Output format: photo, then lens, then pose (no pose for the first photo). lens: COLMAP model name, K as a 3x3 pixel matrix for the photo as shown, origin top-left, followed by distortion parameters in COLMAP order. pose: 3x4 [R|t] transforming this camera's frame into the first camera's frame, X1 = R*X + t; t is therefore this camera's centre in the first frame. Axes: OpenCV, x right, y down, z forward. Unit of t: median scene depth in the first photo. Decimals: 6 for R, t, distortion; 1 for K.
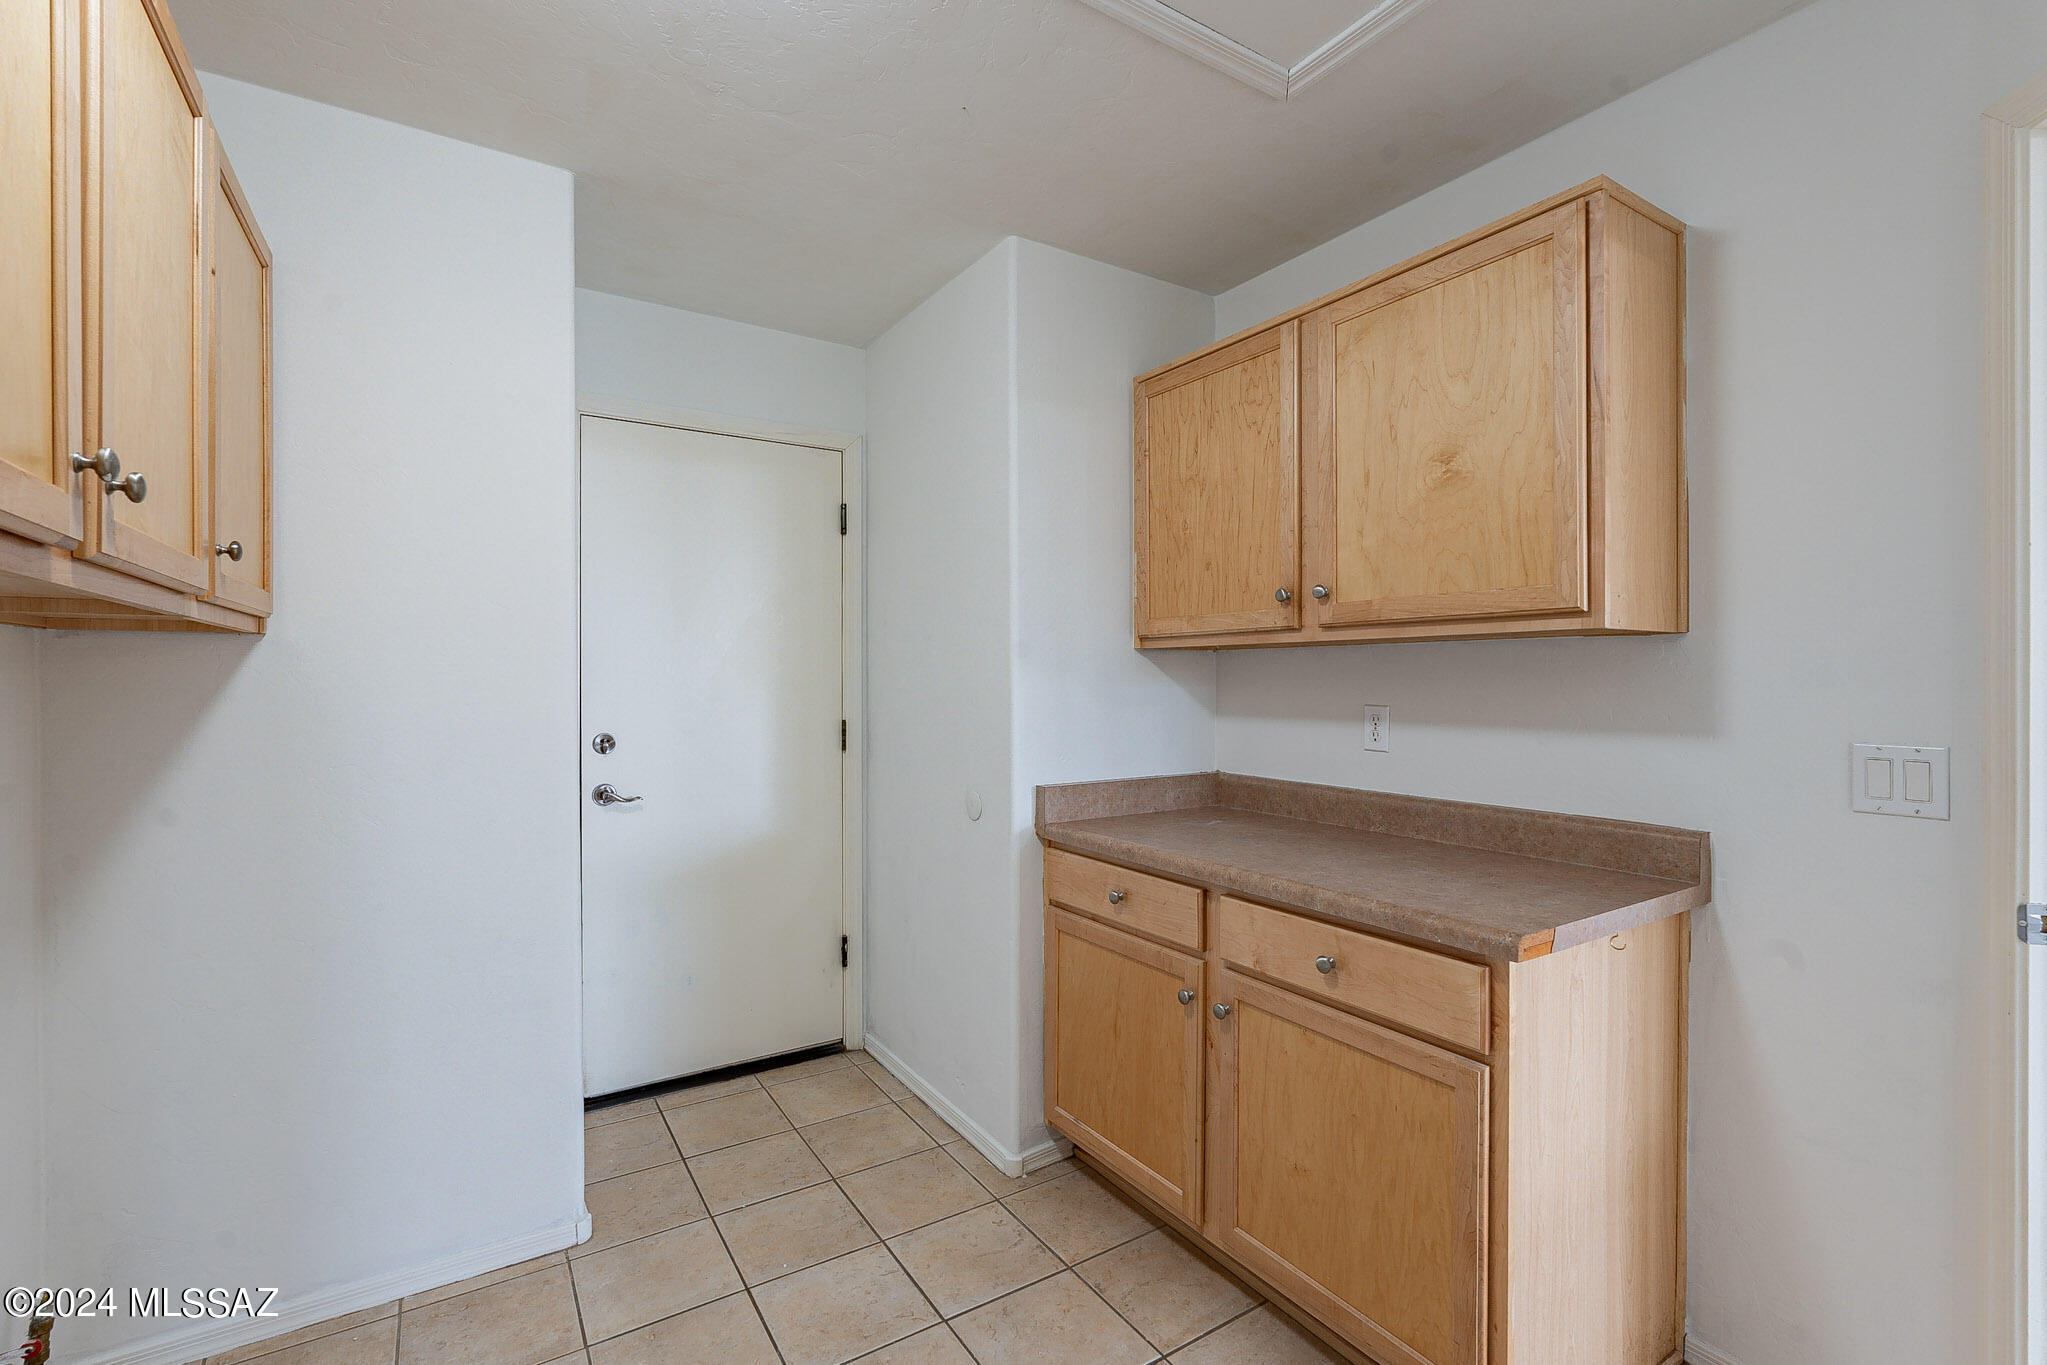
lens RADIAL K [[903.4, 0, 1023.5], [0, 903.4, 682.5], [0, 0, 1]] dist [0.000708, 0.000026]
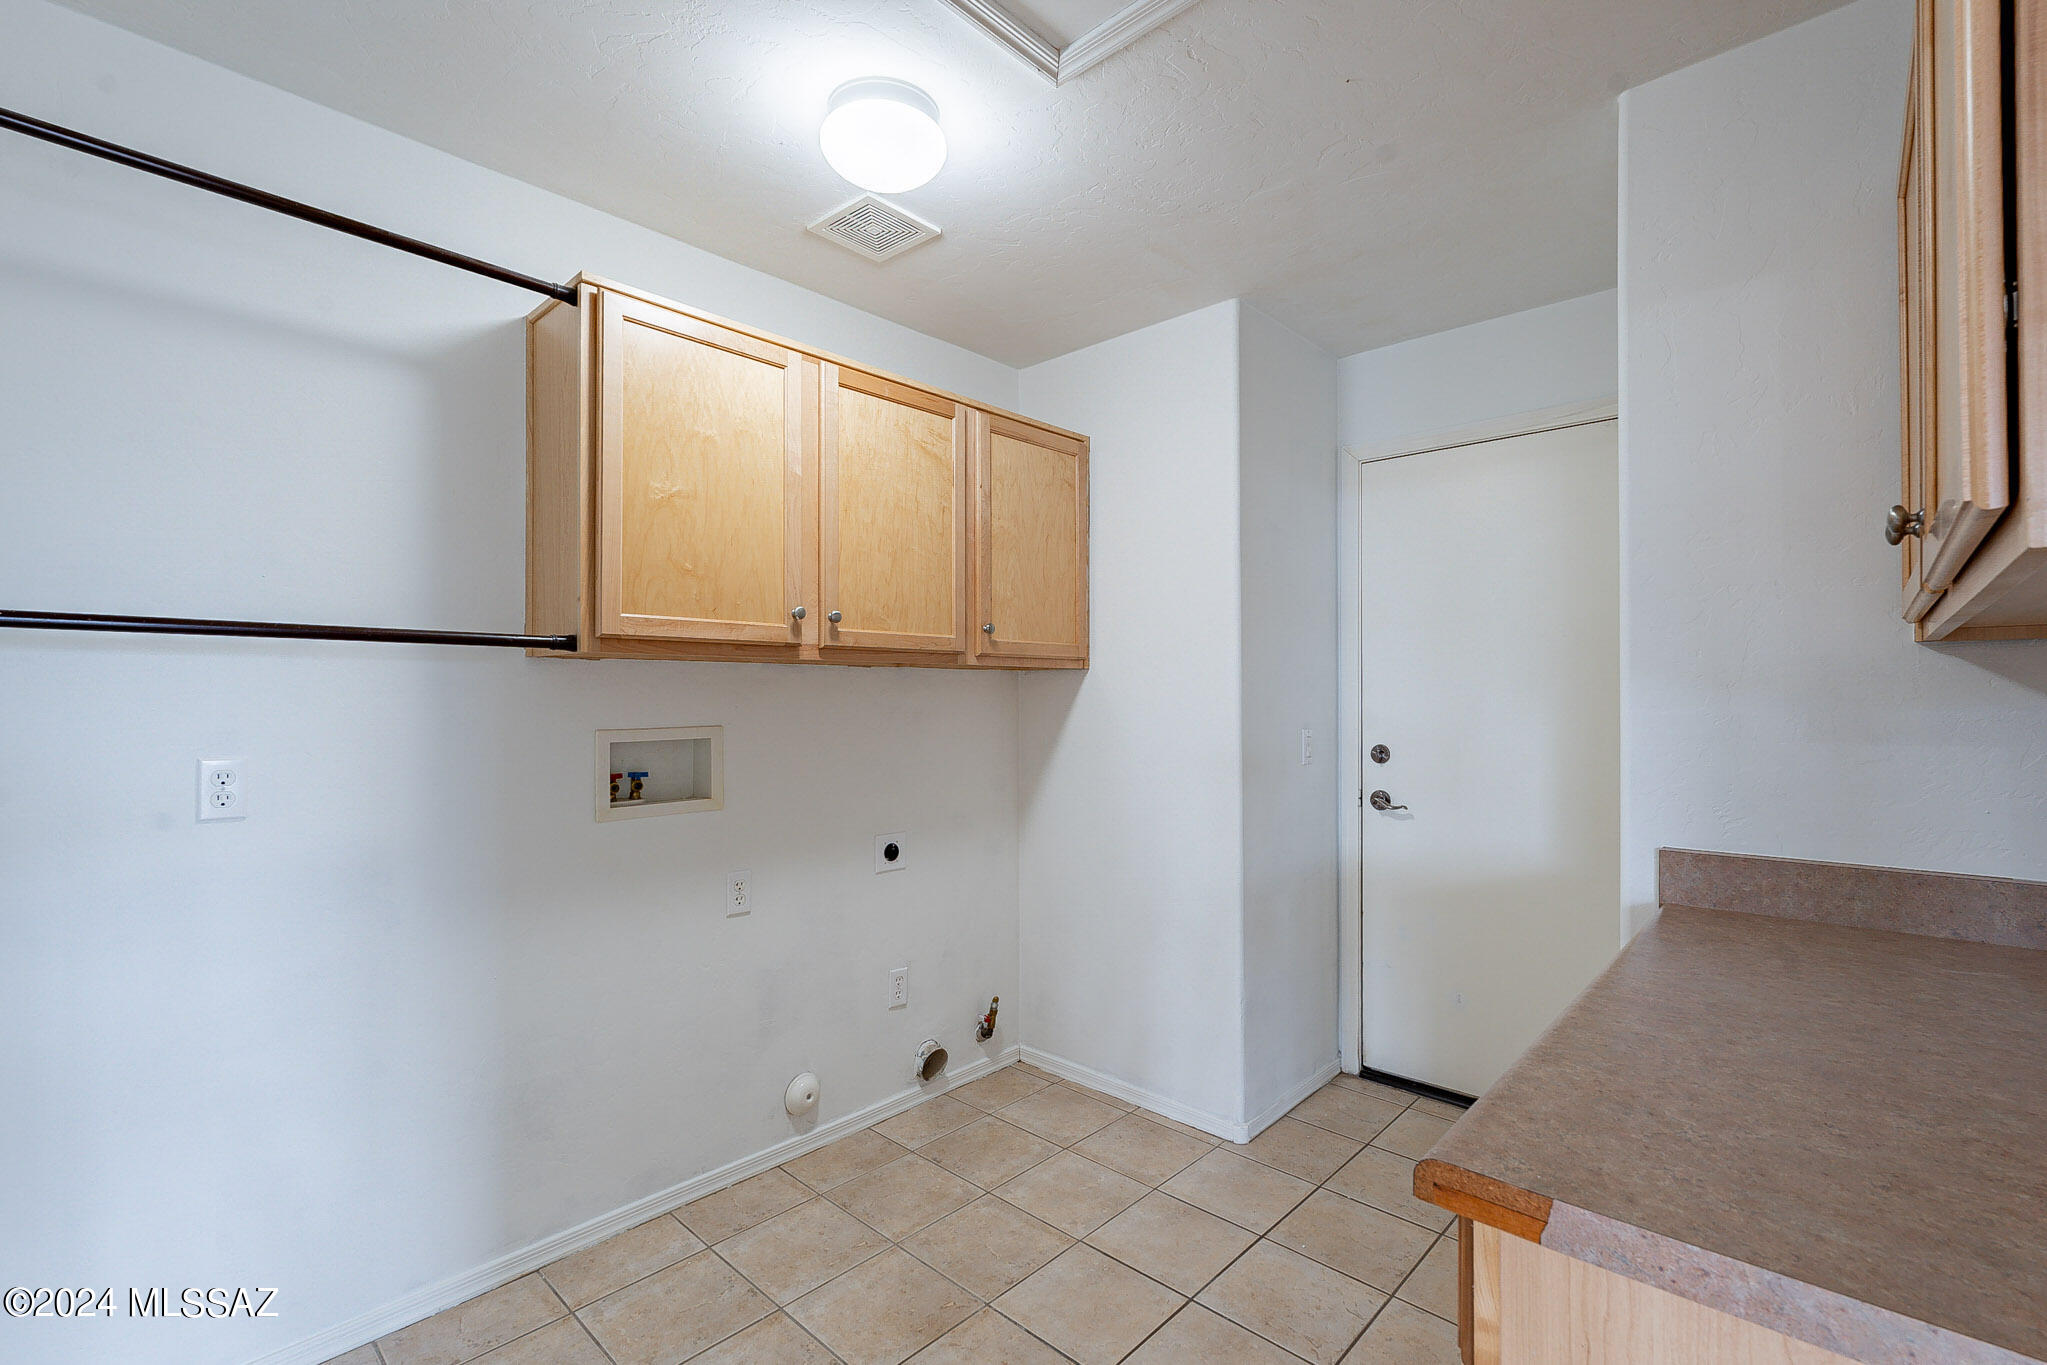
lens RADIAL K [[903.4, 0, 1023.5], [0, 903.4, 682.5], [0, 0, 1]] dist [0.000708, 0.000026]
pose [[0.251674, -0.013282, -0.967721, 0.579350], [-0.000716, 0.999903, -0.013910, -0.005003], [0.967812, 0.004194, 0.251640, 0.339517]]
